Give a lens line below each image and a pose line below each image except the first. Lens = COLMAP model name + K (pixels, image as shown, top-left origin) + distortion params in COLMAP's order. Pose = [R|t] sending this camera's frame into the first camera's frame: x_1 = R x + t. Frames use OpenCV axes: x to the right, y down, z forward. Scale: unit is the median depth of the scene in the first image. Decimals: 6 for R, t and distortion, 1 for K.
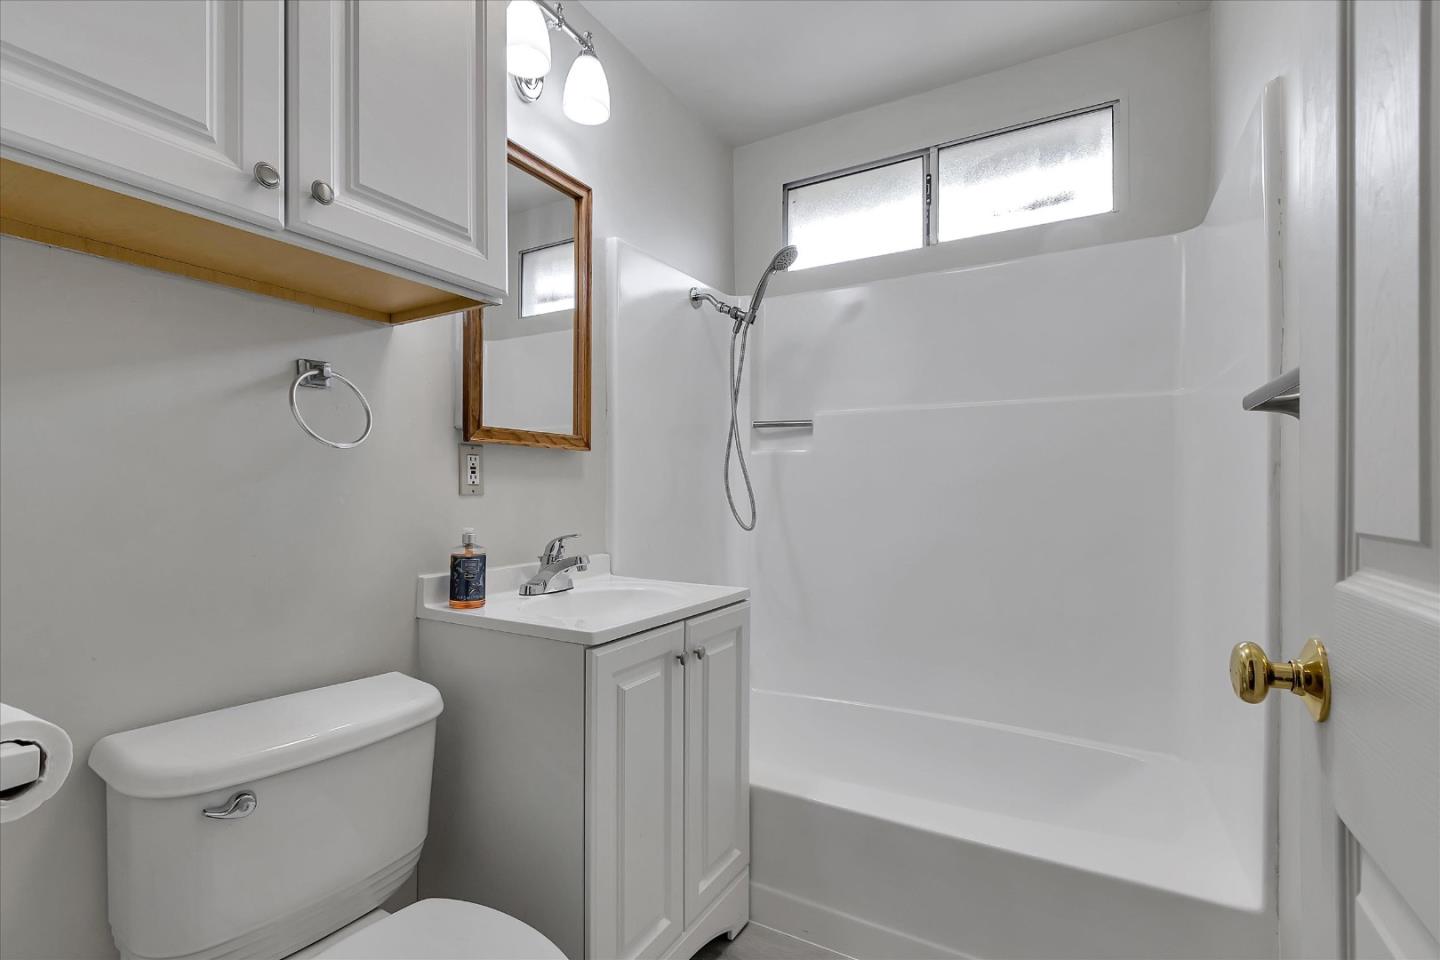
lens RADIAL K [[669.4, 0, 714.3], [0, 669.4, 487.4], [0, 0, 1]] dist [0.007223, -0.000827]
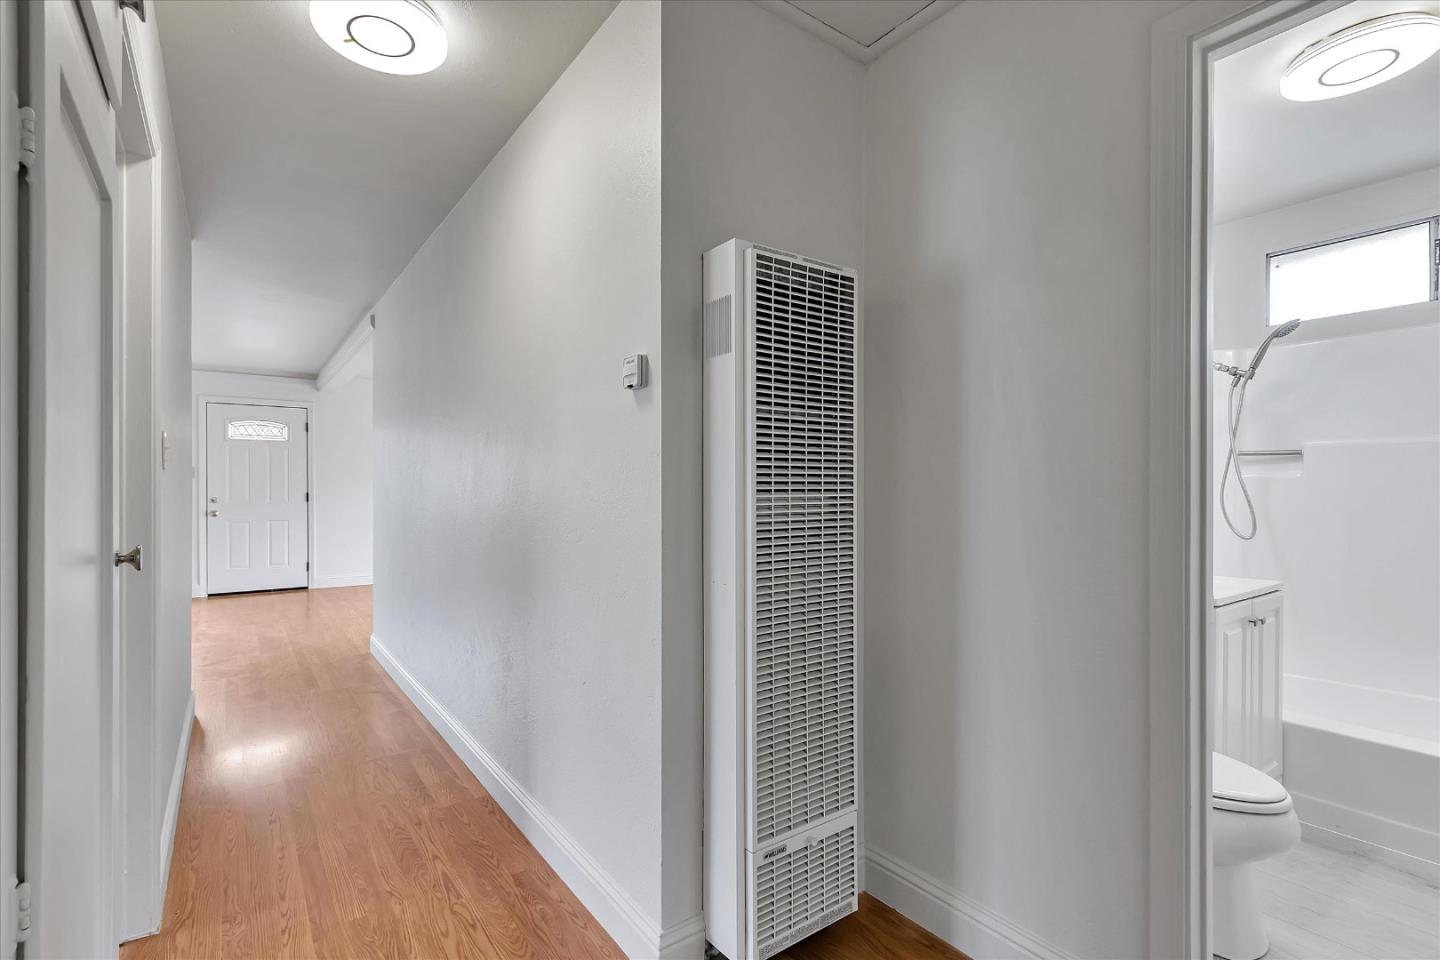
lens RADIAL K [[669.4, 0, 723.8], [0, 669.4, 480.9], [0, 0, 1]] dist [0.007223, -0.000827]
pose [[0.902322, -0.006728, -0.431010, -0.301209], [0.005308, 0.999976, -0.004497, -0.048288], [0.431030, 0.001770, 0.902336, -0.599293]]
